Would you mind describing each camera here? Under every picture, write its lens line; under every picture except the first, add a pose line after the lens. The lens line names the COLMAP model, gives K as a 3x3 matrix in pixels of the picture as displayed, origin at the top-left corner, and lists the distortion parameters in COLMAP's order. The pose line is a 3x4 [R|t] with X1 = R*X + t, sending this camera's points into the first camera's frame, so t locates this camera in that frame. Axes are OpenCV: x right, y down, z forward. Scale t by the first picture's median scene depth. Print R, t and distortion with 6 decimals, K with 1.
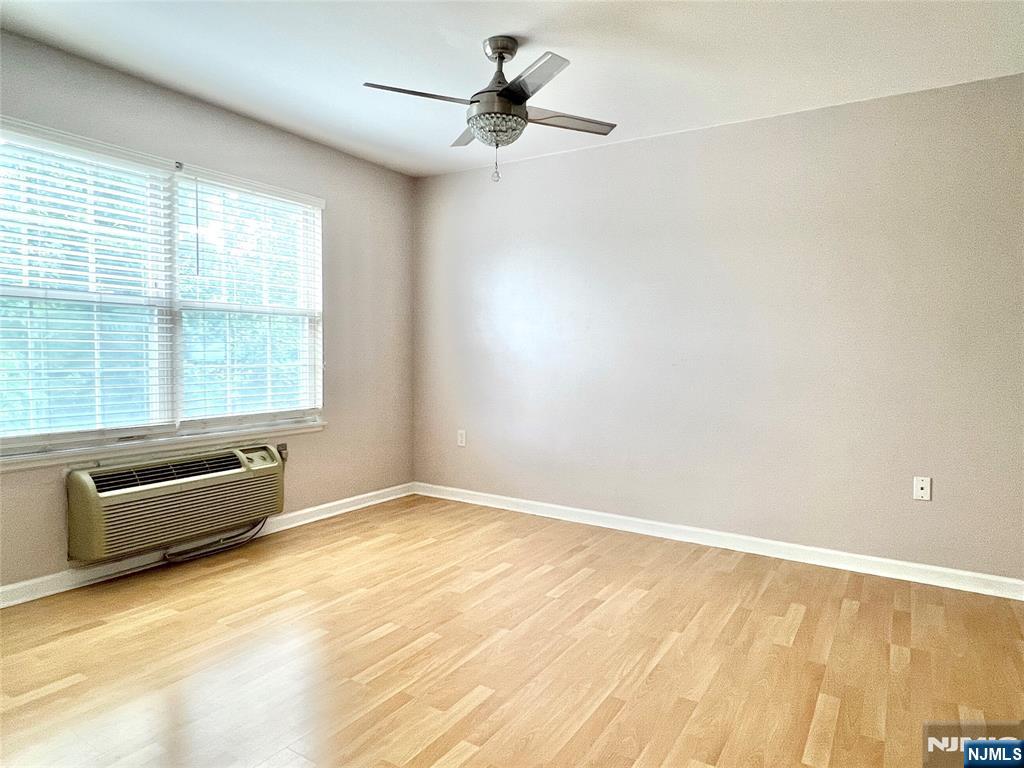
lens RADIAL K [[651.8, 0, 515.9], [0, 651.8, 367.7], [0, 0, 1]] dist [0.007598, 0.001470]
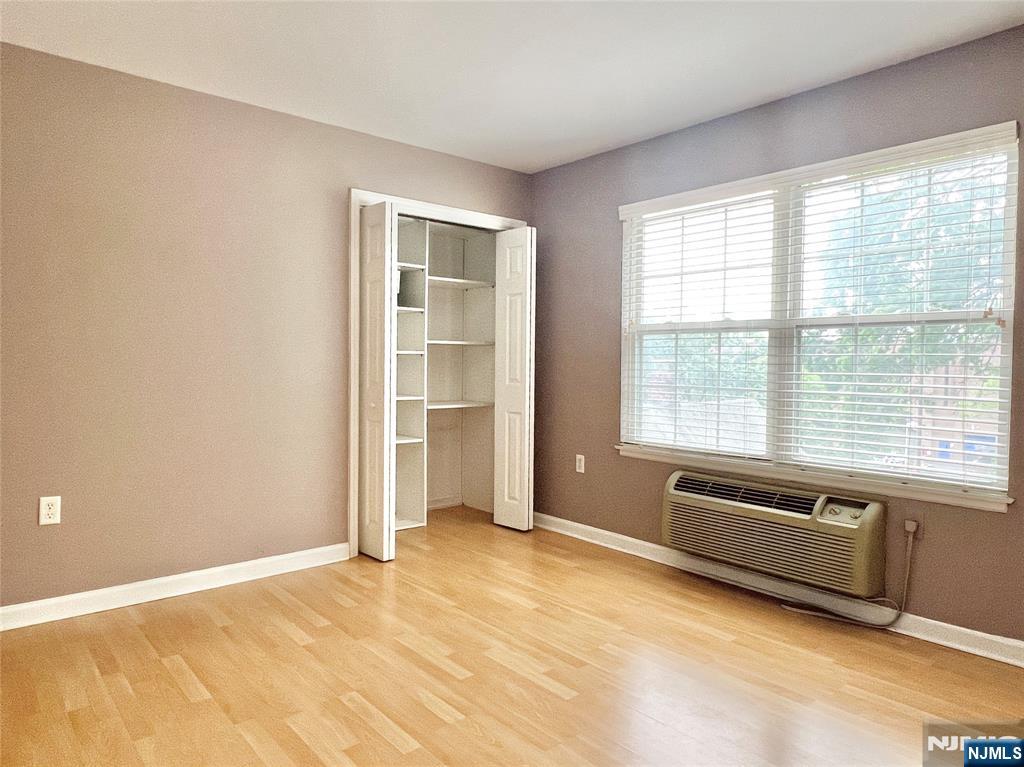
lens RADIAL K [[651.8, 0, 515.9], [0, 651.8, 367.2], [0, 0, 1]] dist [0.007598, 0.001470]
pose [[-0.302891, 0.018136, -0.952853, 0.563109], [-0.021553, 0.999433, 0.025874, -0.060568], [0.952782, 0.028374, -0.302328, 1.057985]]
